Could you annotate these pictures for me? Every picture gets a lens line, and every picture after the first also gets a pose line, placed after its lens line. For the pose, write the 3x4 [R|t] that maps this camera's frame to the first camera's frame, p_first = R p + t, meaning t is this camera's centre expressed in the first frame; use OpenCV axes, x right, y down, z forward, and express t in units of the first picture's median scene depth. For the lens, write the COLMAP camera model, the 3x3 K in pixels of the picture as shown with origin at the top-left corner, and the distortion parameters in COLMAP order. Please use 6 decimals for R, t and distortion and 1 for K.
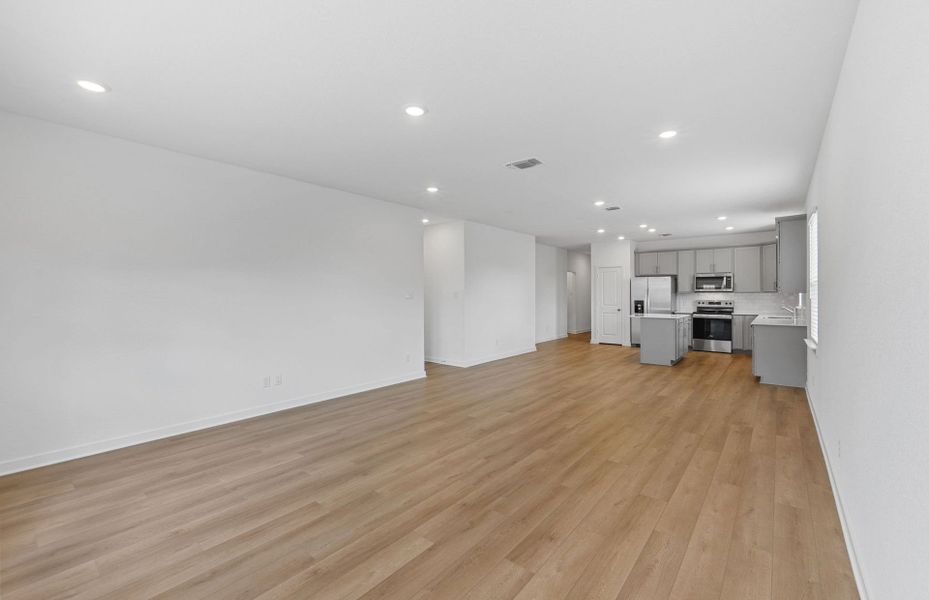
lens RADIAL K [[386.9, 0, 468.6], [0, 386.9, 293.1], [0, 0, 1]] dist [-0.001854, -0.000260]
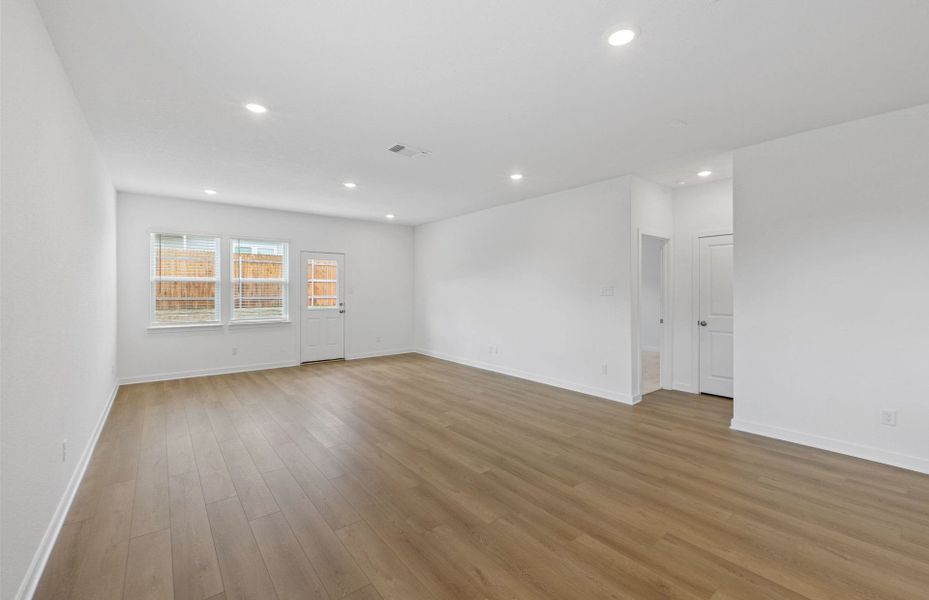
lens RADIAL K [[386.9, 0, 468.6], [0, 386.9, 293.1], [0, 0, 1]] dist [-0.001854, -0.000260]
pose [[-0.210925, 0.008032, -0.977469, 1.018029], [0.003025, 0.999967, 0.007564, 0.003432], [0.977498, -0.001362, -0.210943, 1.327318]]
